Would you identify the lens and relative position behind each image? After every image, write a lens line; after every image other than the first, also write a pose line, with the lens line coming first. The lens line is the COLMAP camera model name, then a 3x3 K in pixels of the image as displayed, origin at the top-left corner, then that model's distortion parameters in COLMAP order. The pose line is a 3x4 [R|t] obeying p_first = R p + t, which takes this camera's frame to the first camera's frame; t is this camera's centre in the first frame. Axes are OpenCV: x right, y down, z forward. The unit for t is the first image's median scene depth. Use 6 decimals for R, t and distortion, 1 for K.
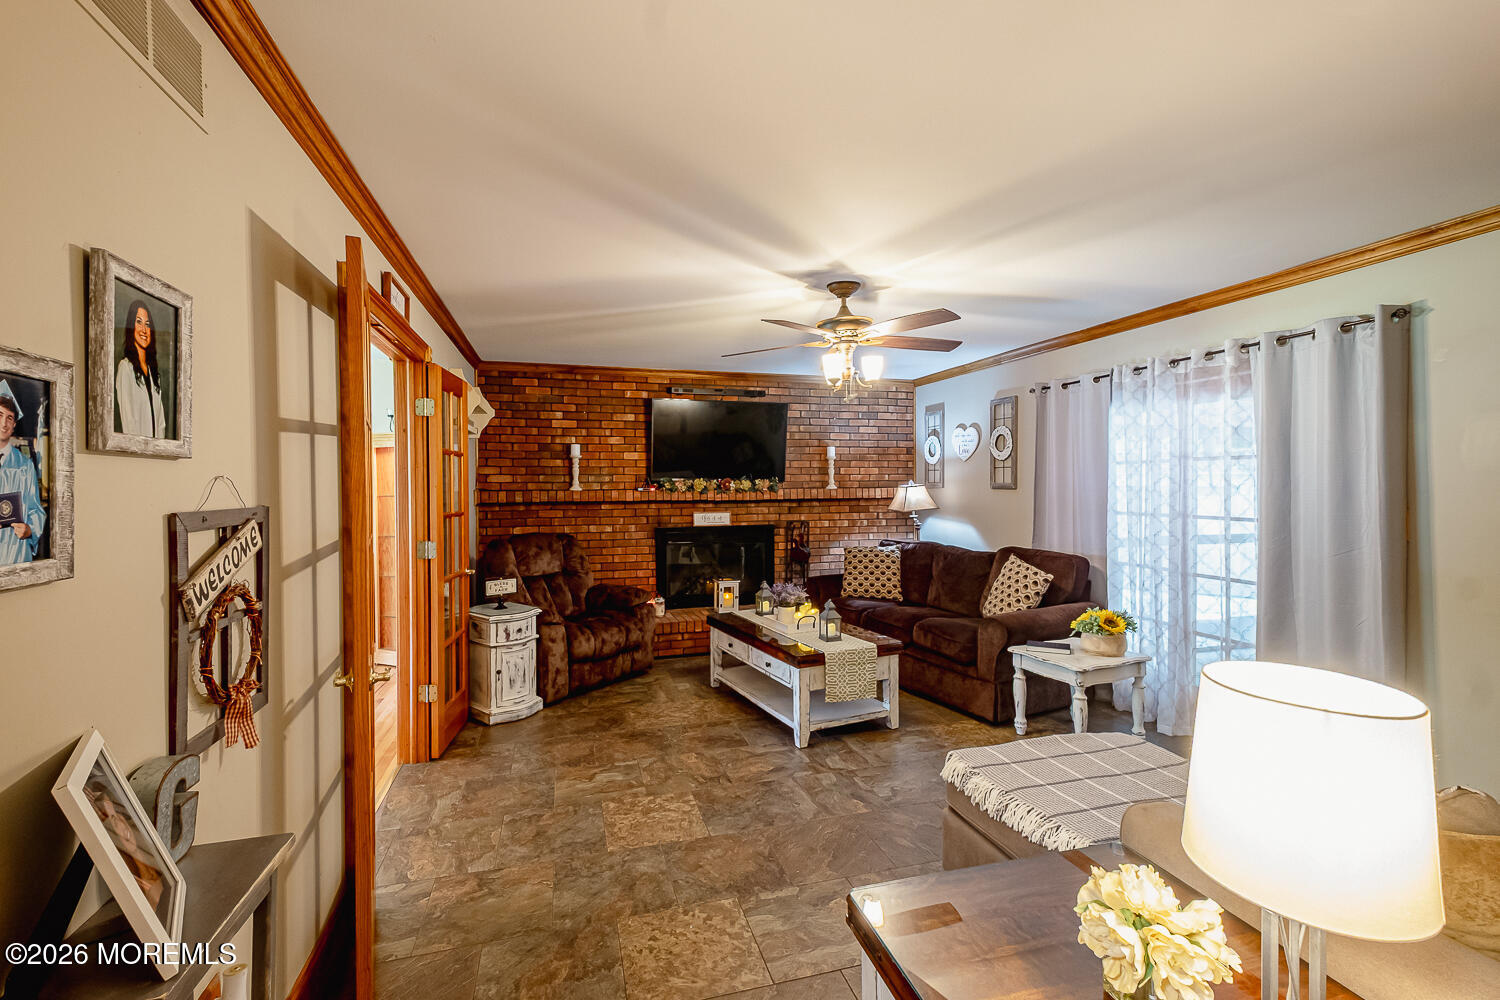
lens RADIAL K [[655.9, 0, 746.0], [0, 655.9, 490.4], [0, 0, 1]] dist [0.013185, -0.000824]
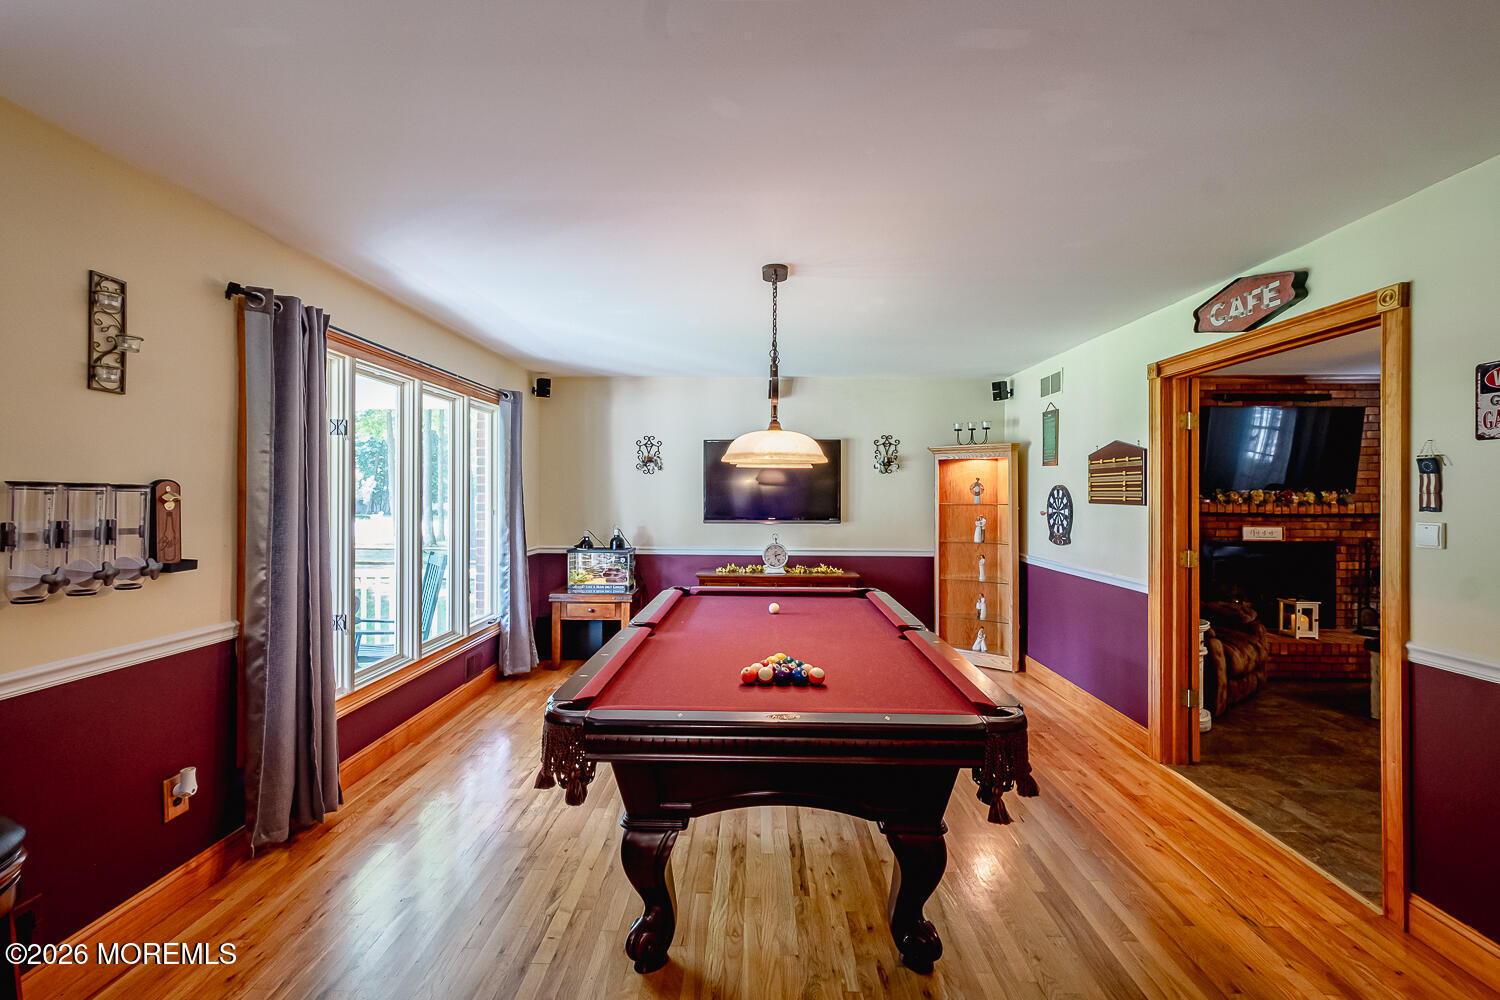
lens RADIAL K [[649.1, 0, 753.6], [0, 649.1, 496.4], [0, 0, 1]] dist [0.012320, -0.003187]
pose [[0.956043, 0.010386, -0.293043, -0.479198], [-0.011769, 0.999926, -0.002956, 0.002020], [0.292991, 0.006275, 0.956095, -0.100790]]
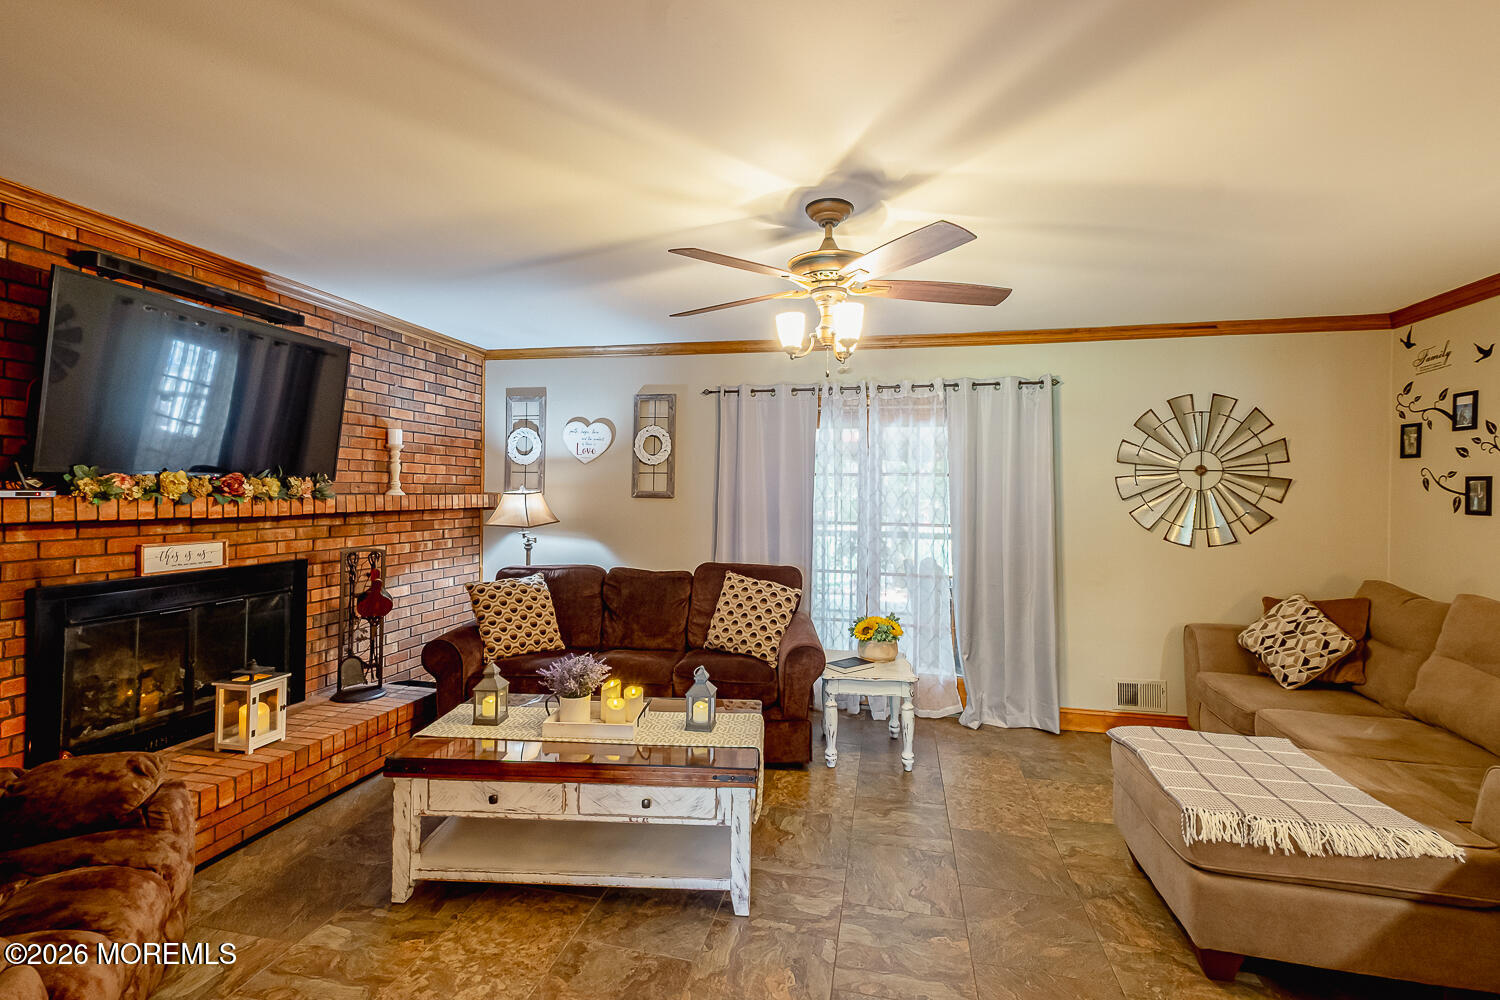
lens RADIAL K [[655.9, 0, 746.0], [0, 655.9, 490.4], [0, 0, 1]] dist [0.013185, -0.000824]
pose [[0.479012, 0.013976, 0.877697, -0.283170], [-0.007752, 0.999902, -0.011691, -0.002405], [-0.877774, -0.001204, 0.479074, 0.419681]]
